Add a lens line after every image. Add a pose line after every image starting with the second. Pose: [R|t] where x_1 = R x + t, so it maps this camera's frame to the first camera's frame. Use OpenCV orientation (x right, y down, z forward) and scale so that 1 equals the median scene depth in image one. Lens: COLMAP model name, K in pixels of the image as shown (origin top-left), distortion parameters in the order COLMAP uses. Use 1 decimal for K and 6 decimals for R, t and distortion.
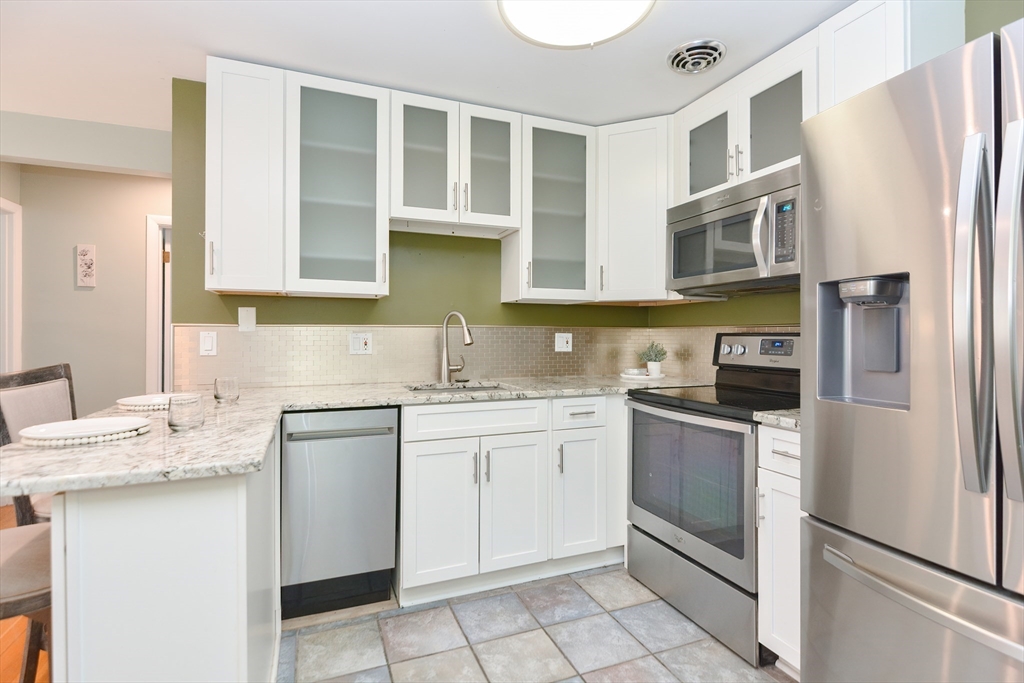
lens RADIAL K [[499.5, 0, 516.2], [0, 499.5, 328.1], [0, 0, 1]] dist [-0.001649, -0.004941]
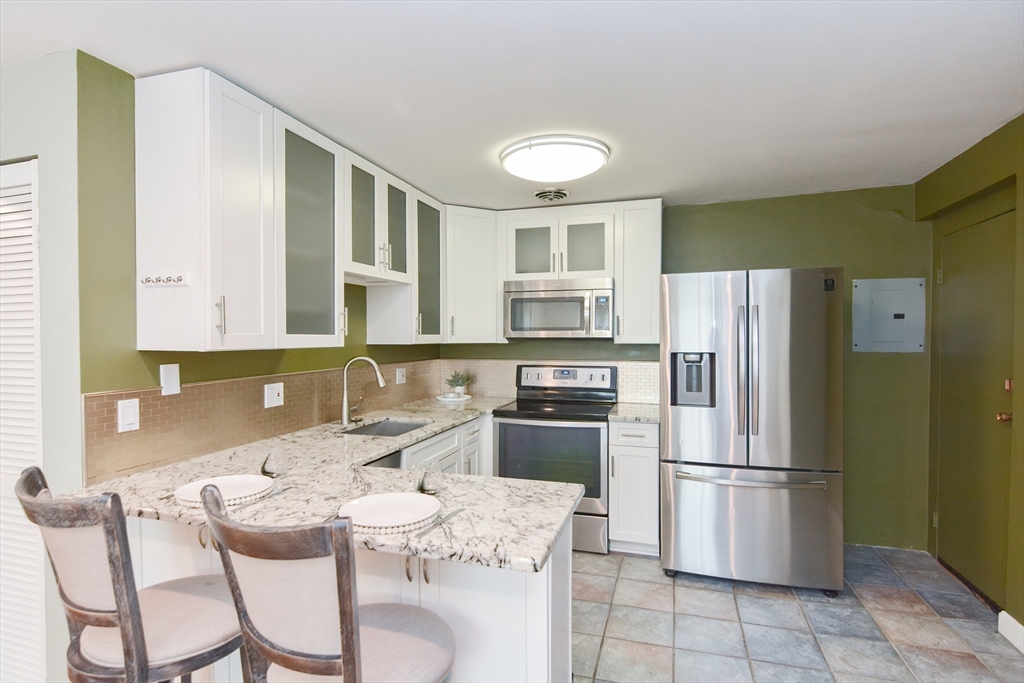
lens RADIAL K [[499.5, 0, 509.4], [0, 499.5, 340.4], [0, 0, 1]] dist [-0.001649, -0.004941]
pose [[0.634576, -0.021893, 0.772550, -0.860062], [0.003549, 0.999671, 0.025414, -0.115351], [-0.772852, -0.013386, 0.634445, 0.094080]]
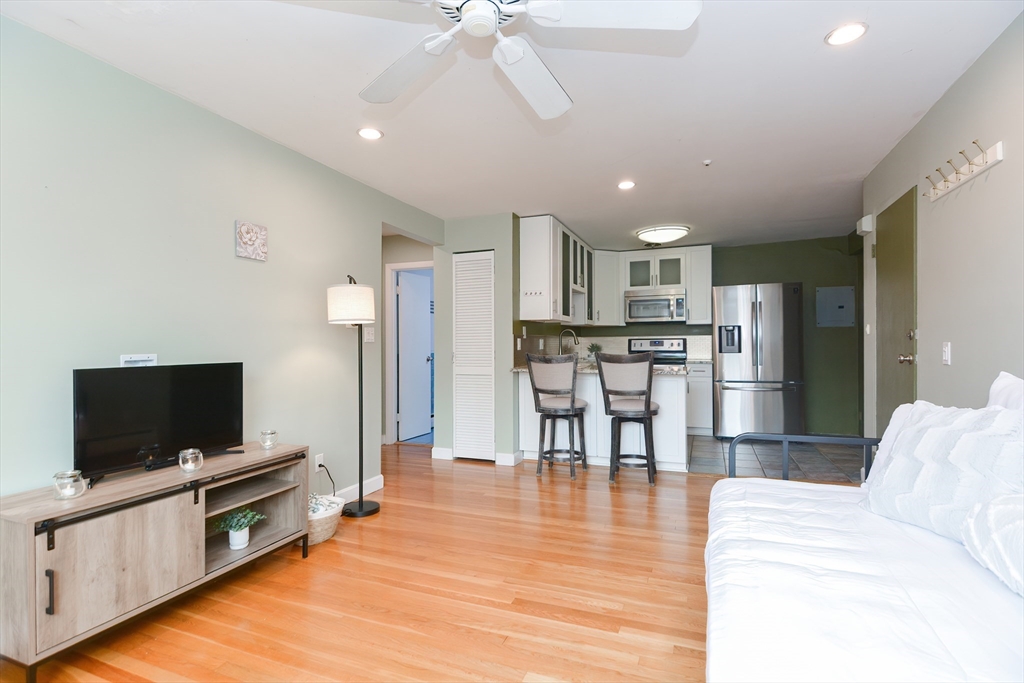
lens RADIAL K [[499.5, 0, 516.9], [0, 499.5, 346.1], [0, 0, 1]] dist [-0.001649, -0.004941]
pose [[0.684661, -0.015280, 0.728701, -2.130175], [0.005603, 0.999861, 0.015702, 0.002965], [-0.728840, -0.006667, 0.684652, -0.394182]]
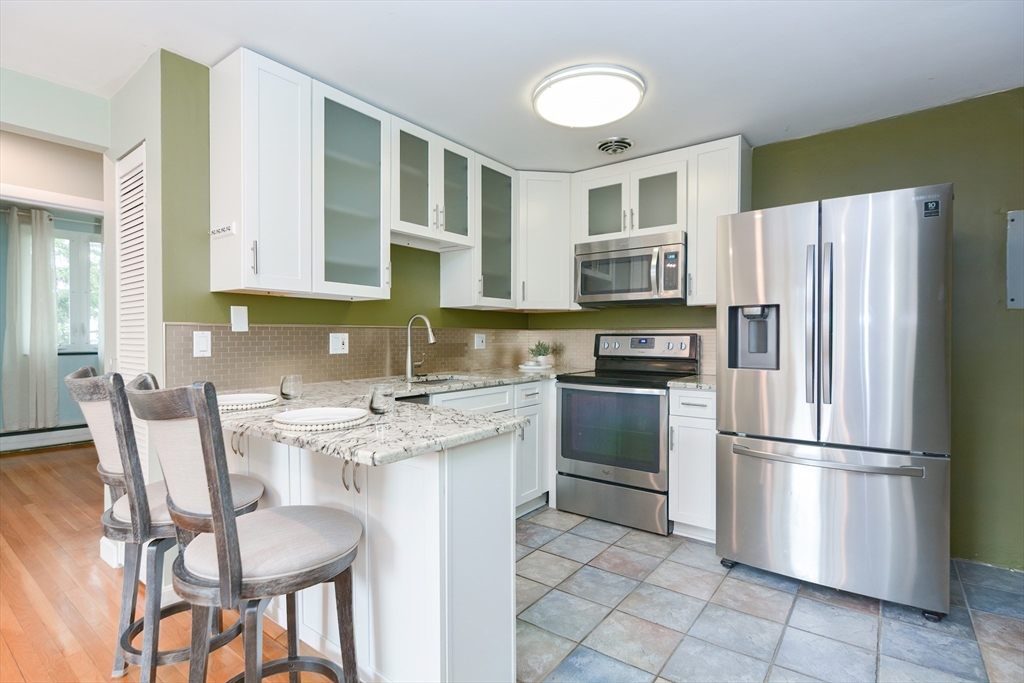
lens RADIAL K [[499.5, 0, 520.7], [0, 499.5, 339.3], [0, 0, 1]] dist [-0.001649, -0.004941]
pose [[0.855210, -0.004566, 0.518261, -0.585579], [-0.005645, 0.999820, 0.018124, 0.001152], [-0.518251, -0.018425, 0.855030, -0.114308]]
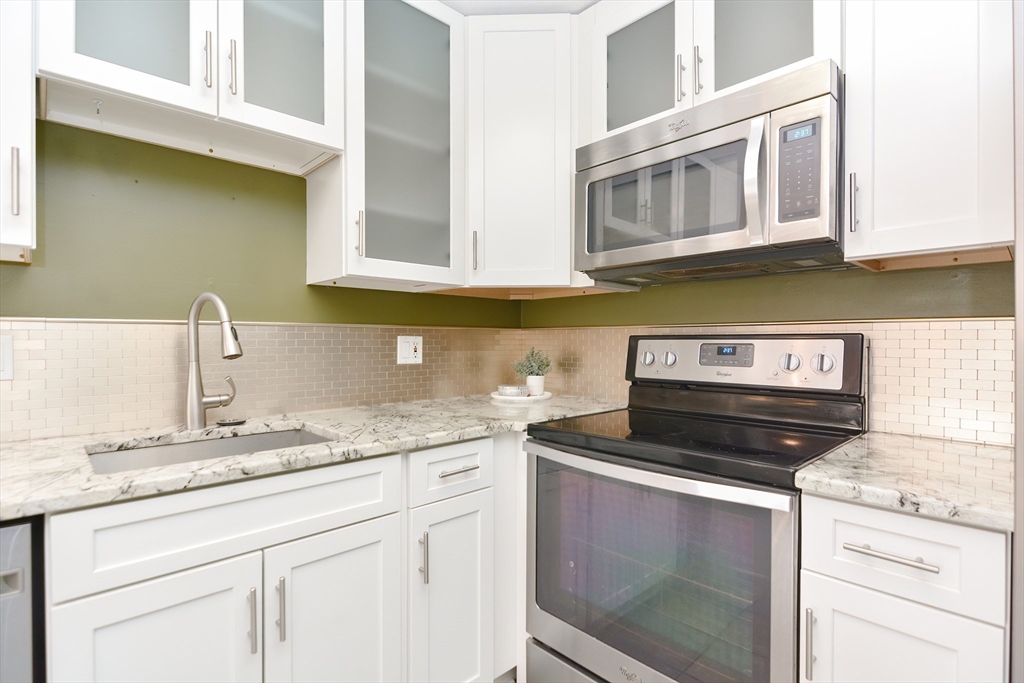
lens RADIAL K [[499.5, 0, 514.5], [0, 499.5, 342.5], [0, 0, 1]] dist [-0.001649, -0.004941]
pose [[0.933205, -0.005233, 0.359306, -0.016932], [-0.001596, 0.999824, 0.018707, 0.008019], [-0.359340, -0.018031, 0.933032, 0.437841]]
